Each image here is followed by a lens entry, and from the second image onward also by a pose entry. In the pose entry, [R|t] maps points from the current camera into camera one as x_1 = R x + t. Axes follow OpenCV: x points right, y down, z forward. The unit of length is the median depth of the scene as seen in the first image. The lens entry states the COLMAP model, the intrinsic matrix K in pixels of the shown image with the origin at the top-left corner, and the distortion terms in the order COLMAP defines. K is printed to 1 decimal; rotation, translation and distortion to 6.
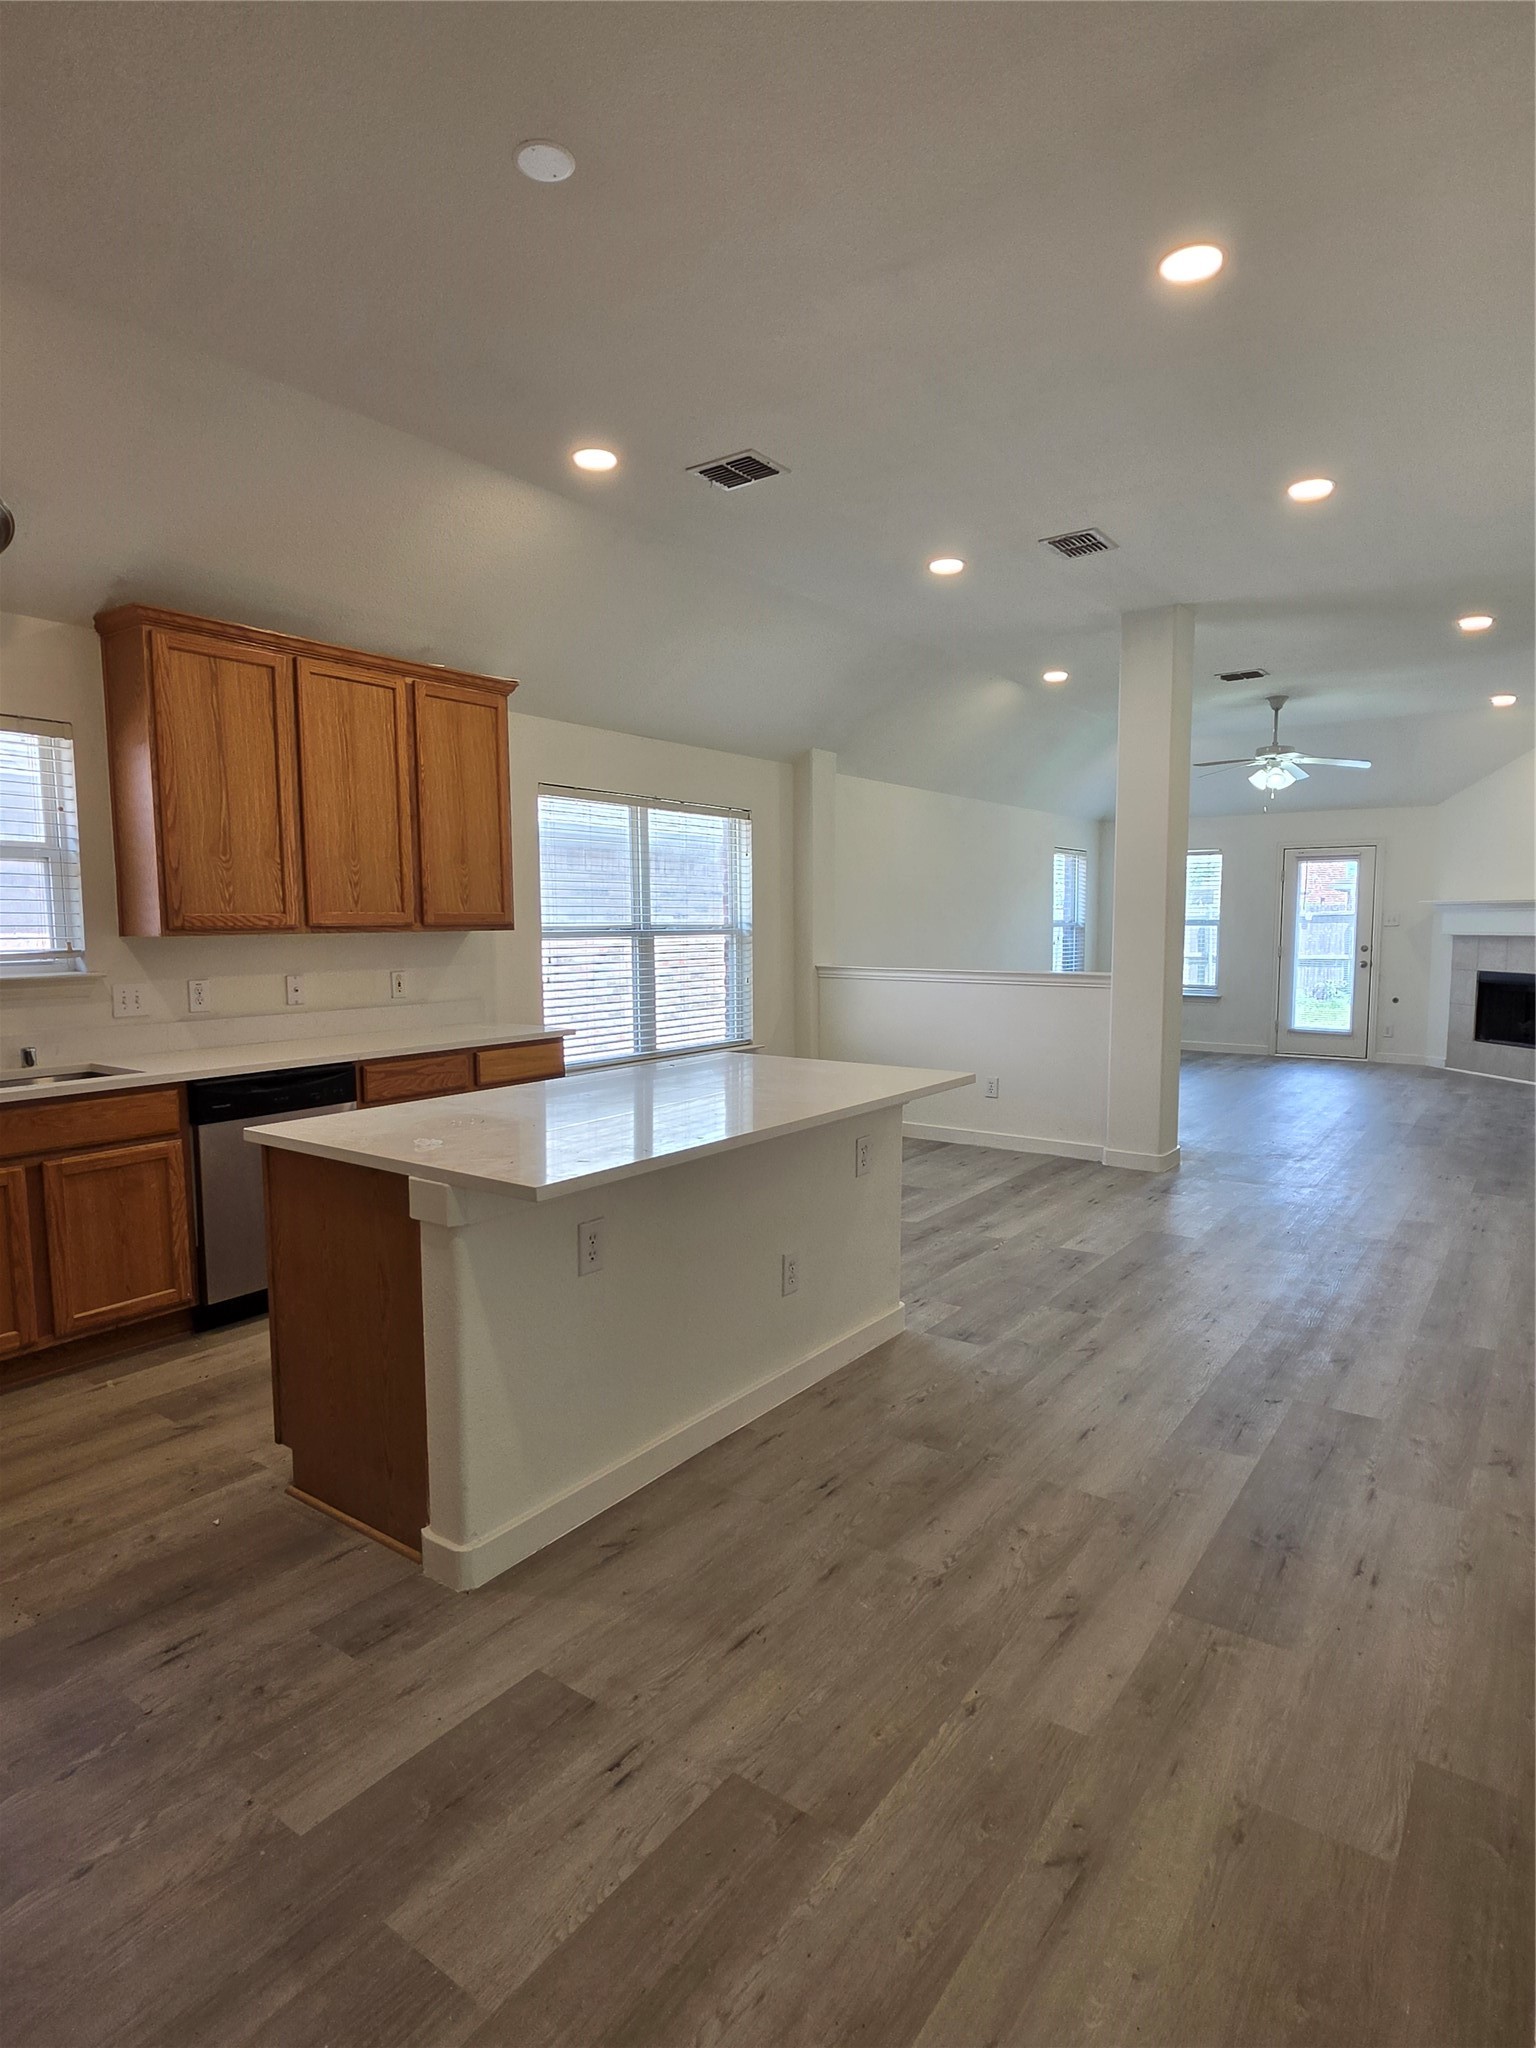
lens RADIAL K [[1122.9, 0, 770.3], [0, 1122.9, 1034.0], [0, 0, 1]] dist [-0.005265, 0.002022]
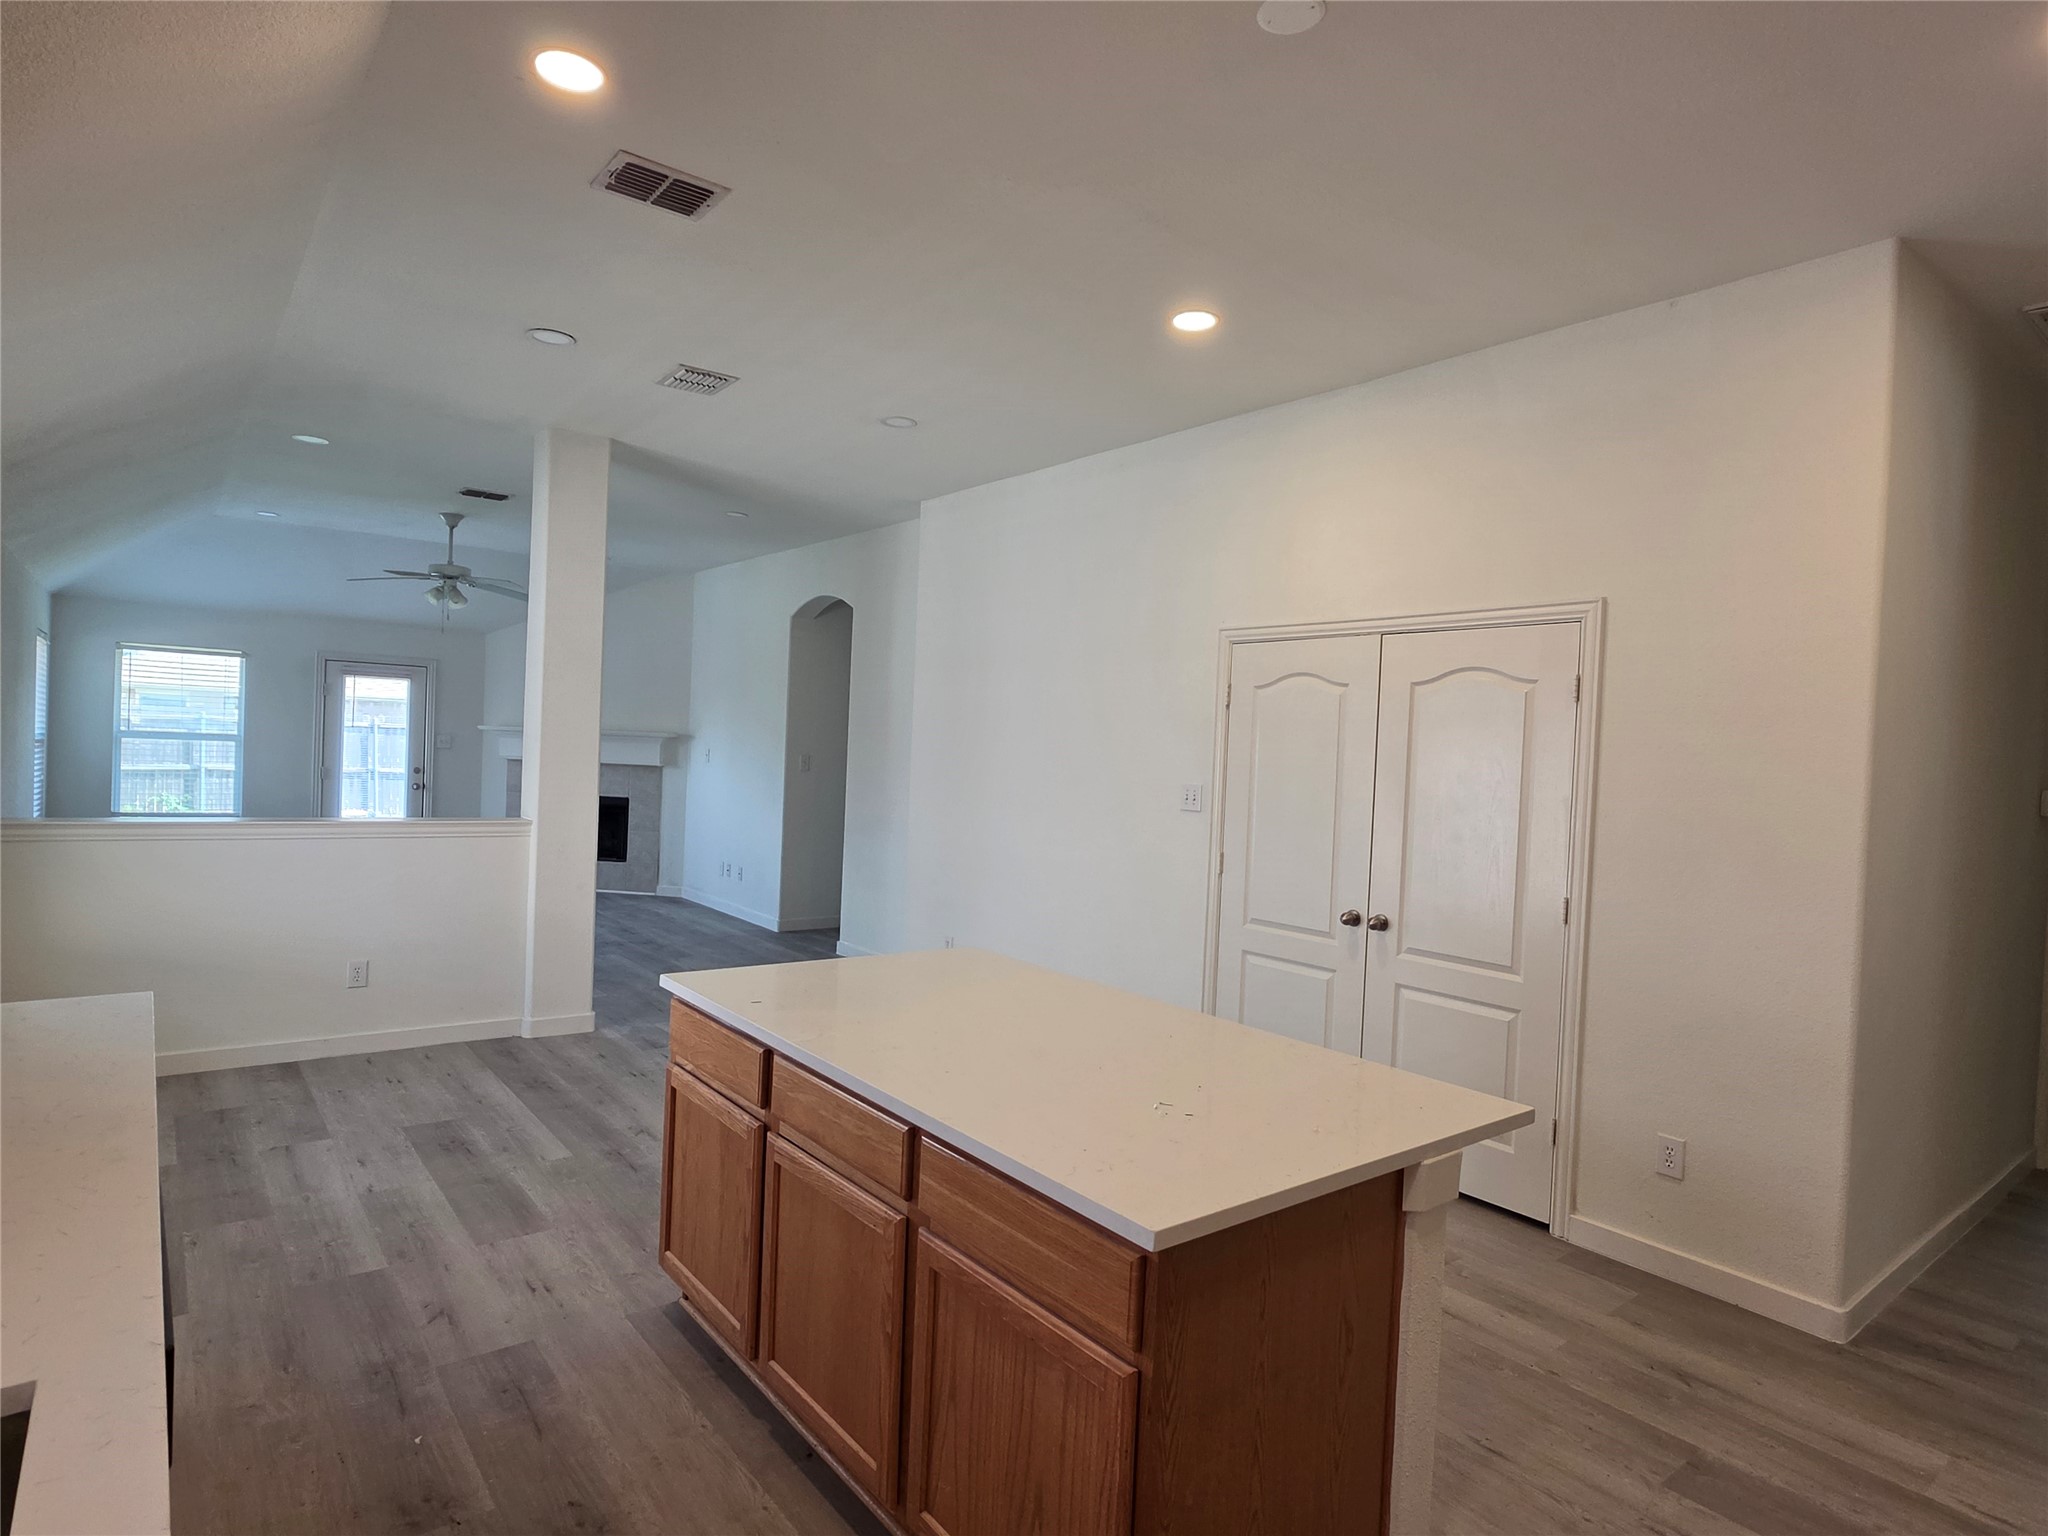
lens RADIAL K [[1118.0, 0, 1024.0], [0, 1118.0, 768.0], [0, 0, 1]] dist [-0.005685, 0.002422]
pose [[0.275269, -0.002808, 0.961363, -0.623994], [0.054698, 0.998422, -0.012746, -0.088924], [-0.959810, 0.056093, 0.274988, 0.542587]]
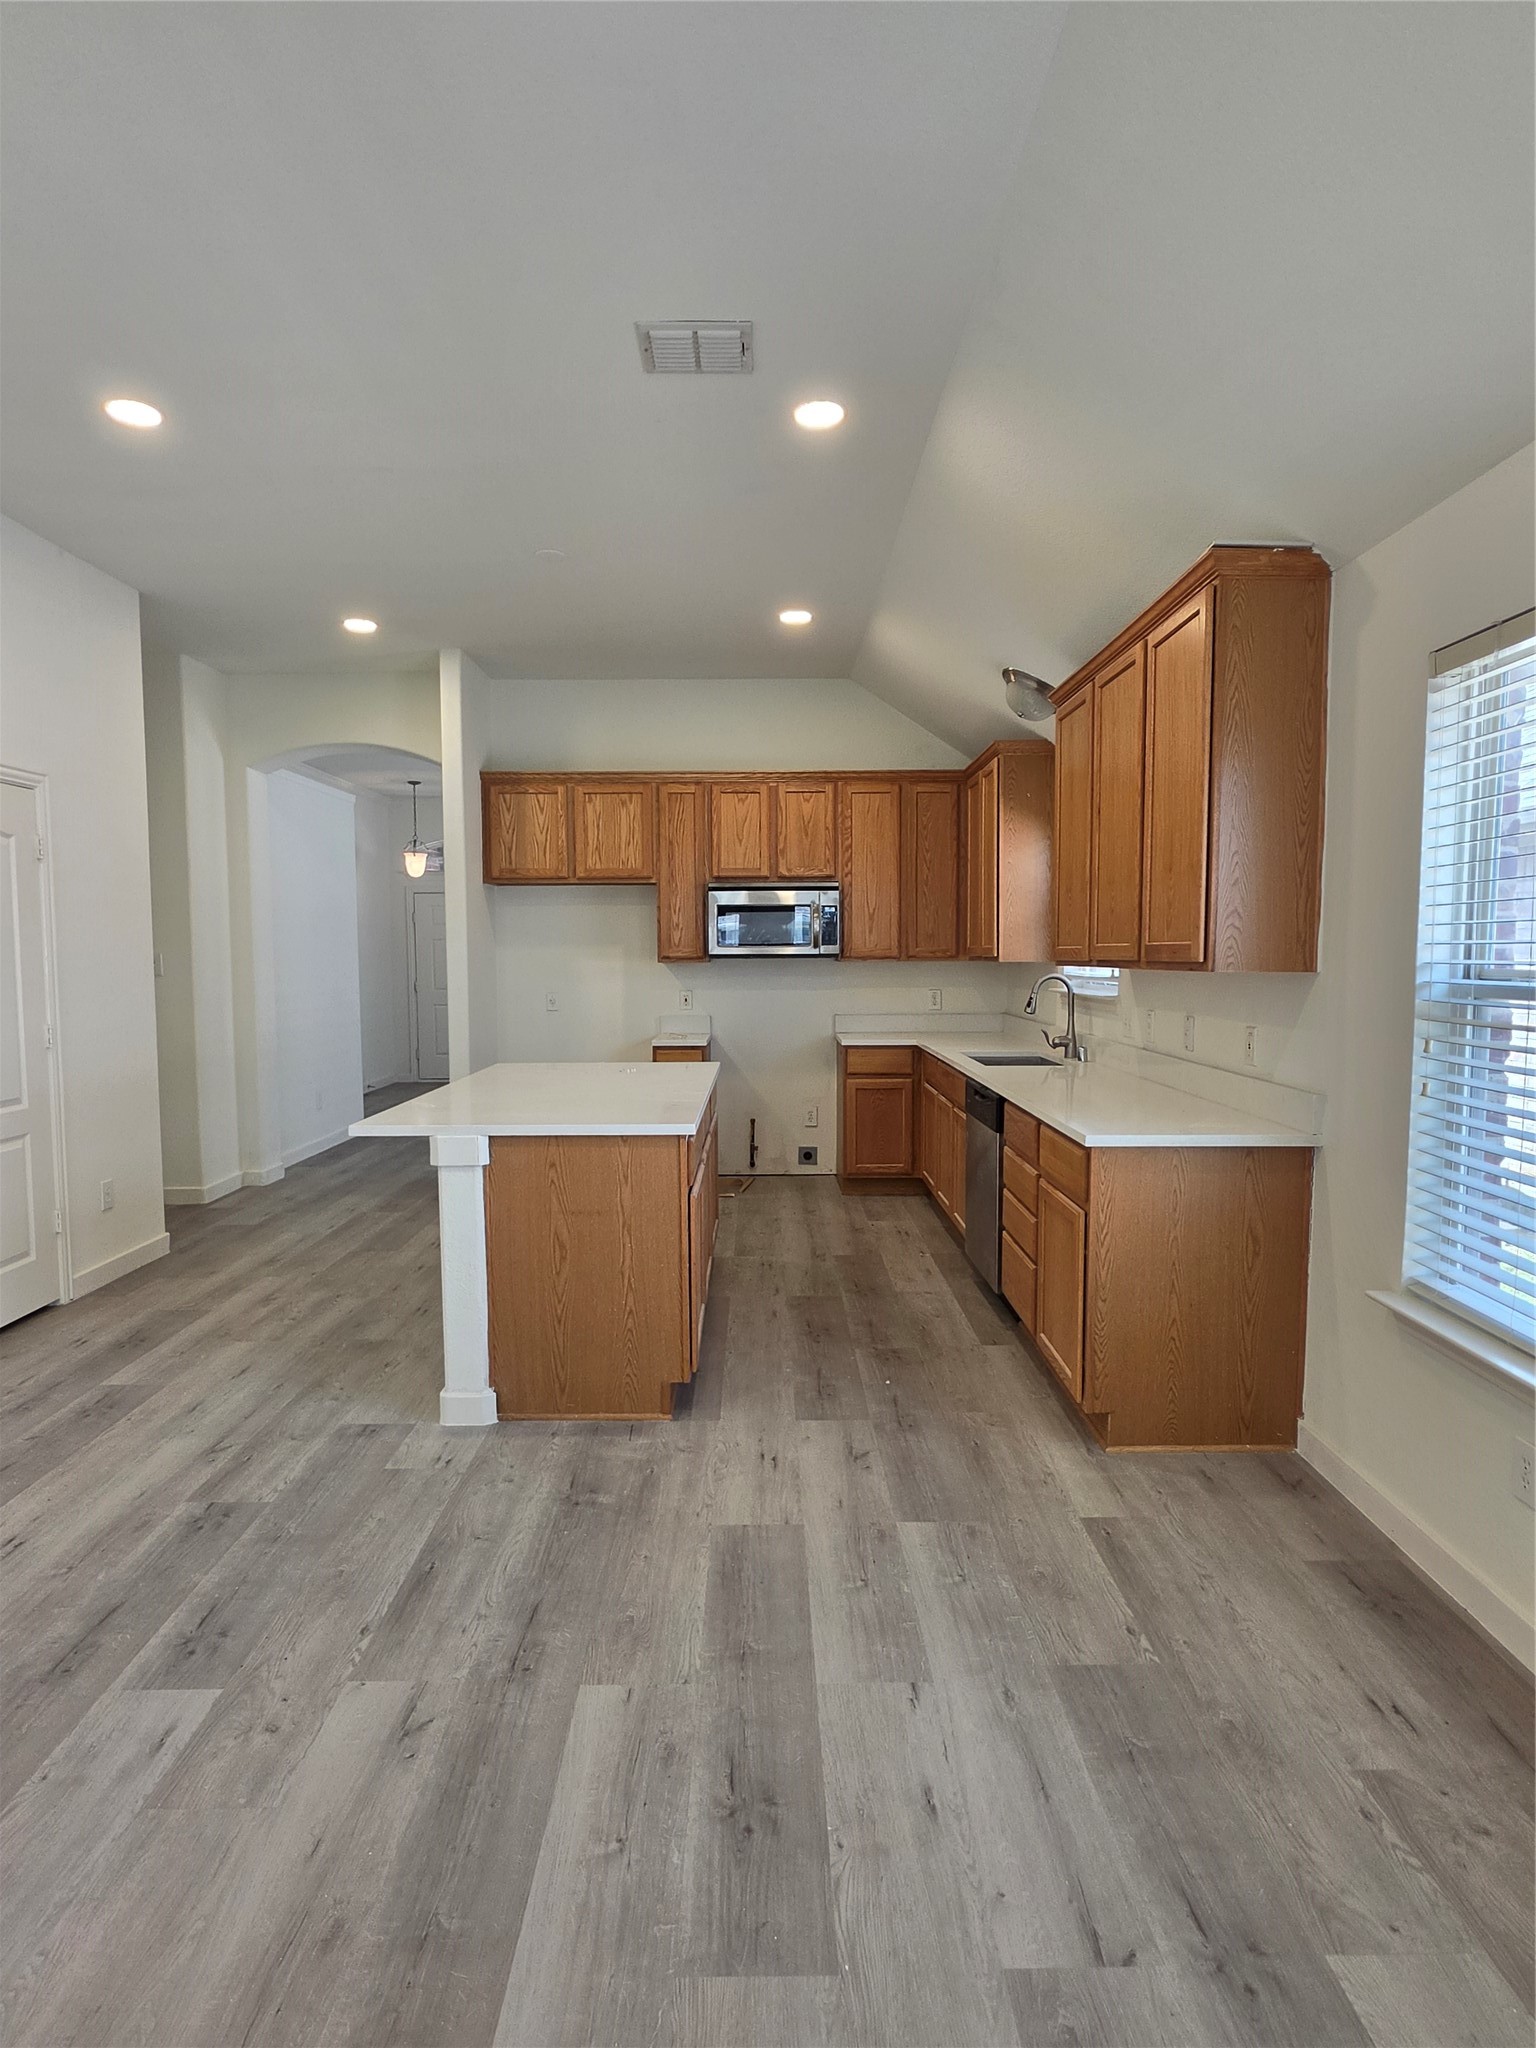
lens RADIAL K [[1122.9, 0, 770.3], [0, 1122.9, 1034.0], [0, 0, 1]] dist [-0.005265, 0.002022]
pose [[-0.806369, 0.050099, -0.589287, 0.357197], [-0.053769, 0.986069, 0.157409, -0.164099], [0.588964, 0.158615, -0.792441, 1.554103]]
